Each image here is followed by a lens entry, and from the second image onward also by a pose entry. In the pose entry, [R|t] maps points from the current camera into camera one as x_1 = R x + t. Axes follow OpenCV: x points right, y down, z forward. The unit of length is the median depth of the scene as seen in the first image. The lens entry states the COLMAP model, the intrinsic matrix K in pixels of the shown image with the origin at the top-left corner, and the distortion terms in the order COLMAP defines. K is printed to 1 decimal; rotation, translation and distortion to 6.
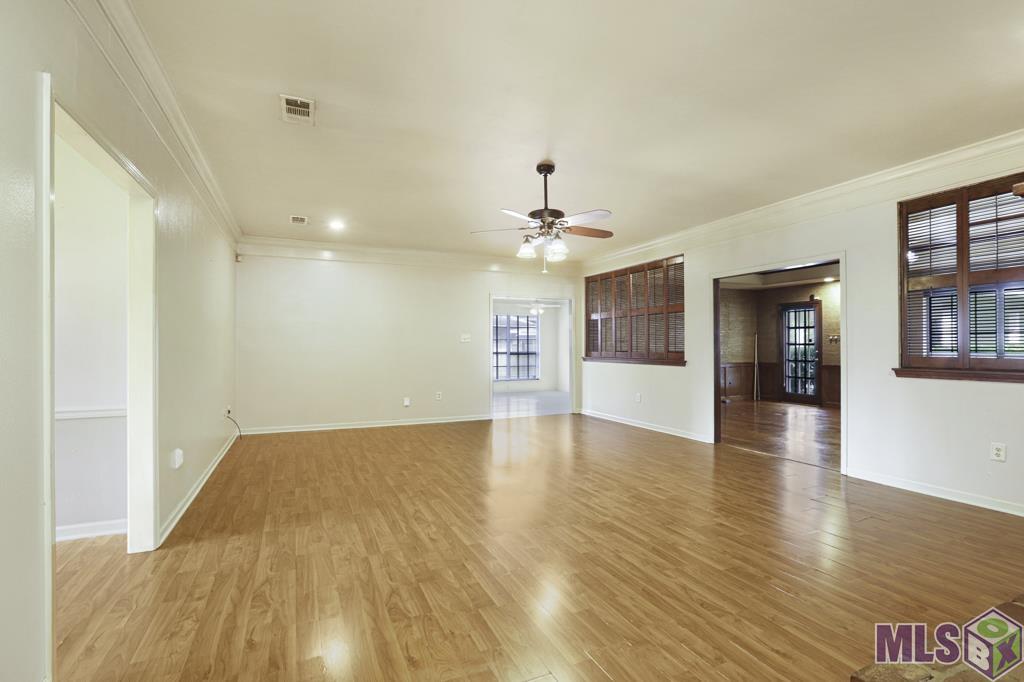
lens RADIAL K [[470.6, 0, 518.5], [0, 470.6, 345.0], [0, 0, 1]] dist [-0.019826, 0.003425]
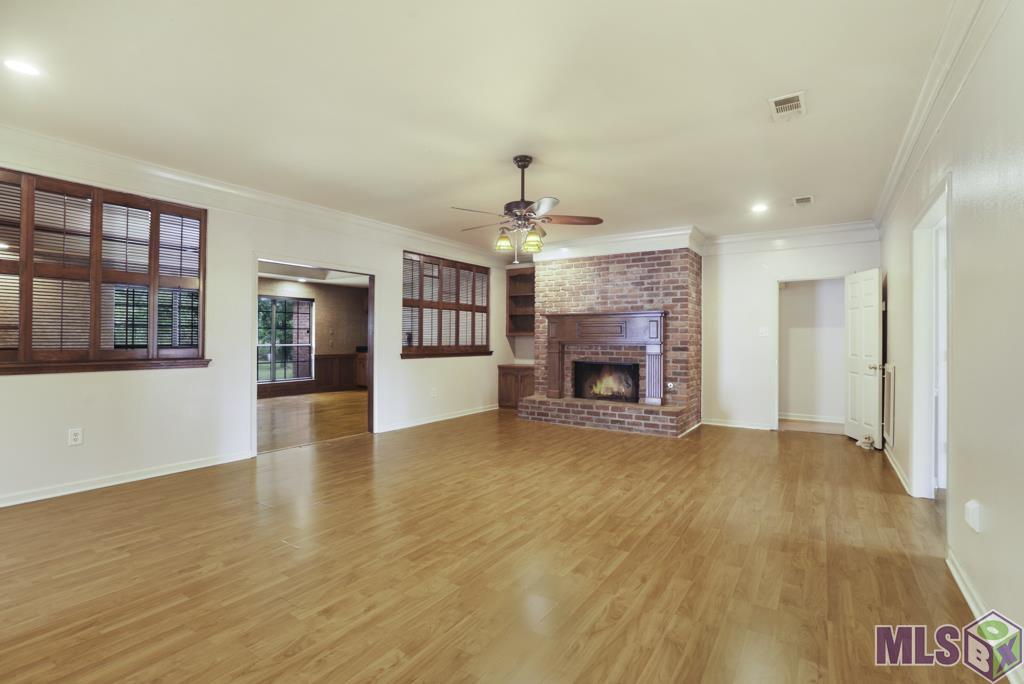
lens RADIAL K [[470.6, 0, 508.4], [0, 470.6, 338.4], [0, 0, 1]] dist [-0.019826, 0.003425]
pose [[-0.510149, 0.001945, 0.860084, -0.778219], [-0.006926, 0.999956, -0.006370, 0.004881], [-0.860058, -0.009207, -0.510113, 1.539259]]
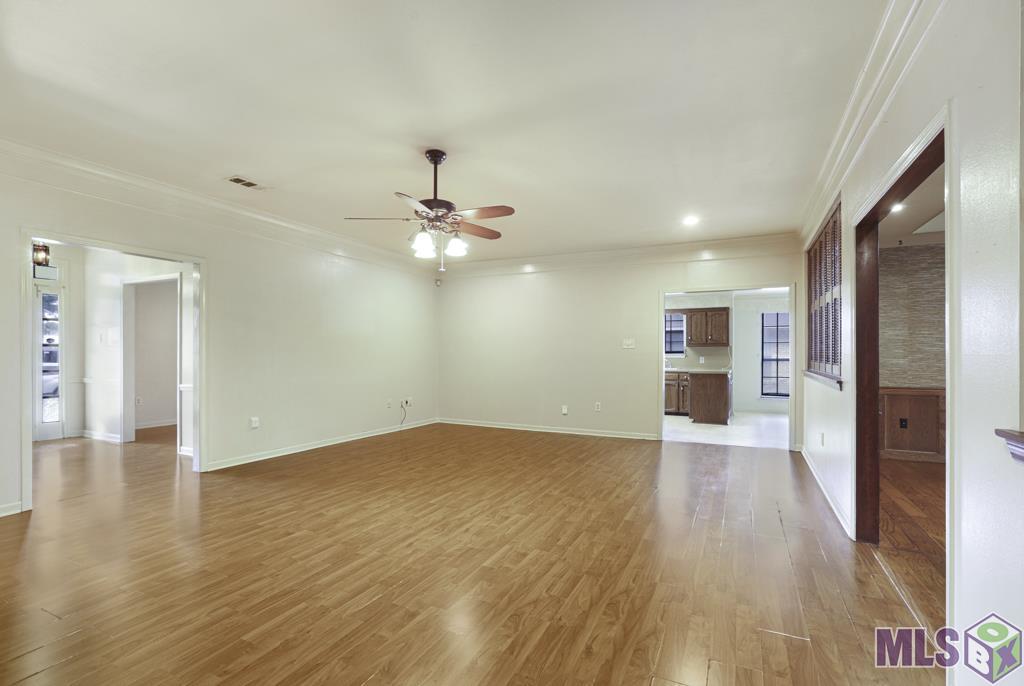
lens RADIAL K [[470.6, 0, 519.4], [0, 470.6, 347.9], [0, 0, 1]] dist [-0.019826, 0.003425]
pose [[0.637591, -0.002194, -0.770372, 0.865036], [-0.003458, 0.999978, -0.005710, -0.003849], [0.770367, 0.006305, 0.637569, 0.552605]]
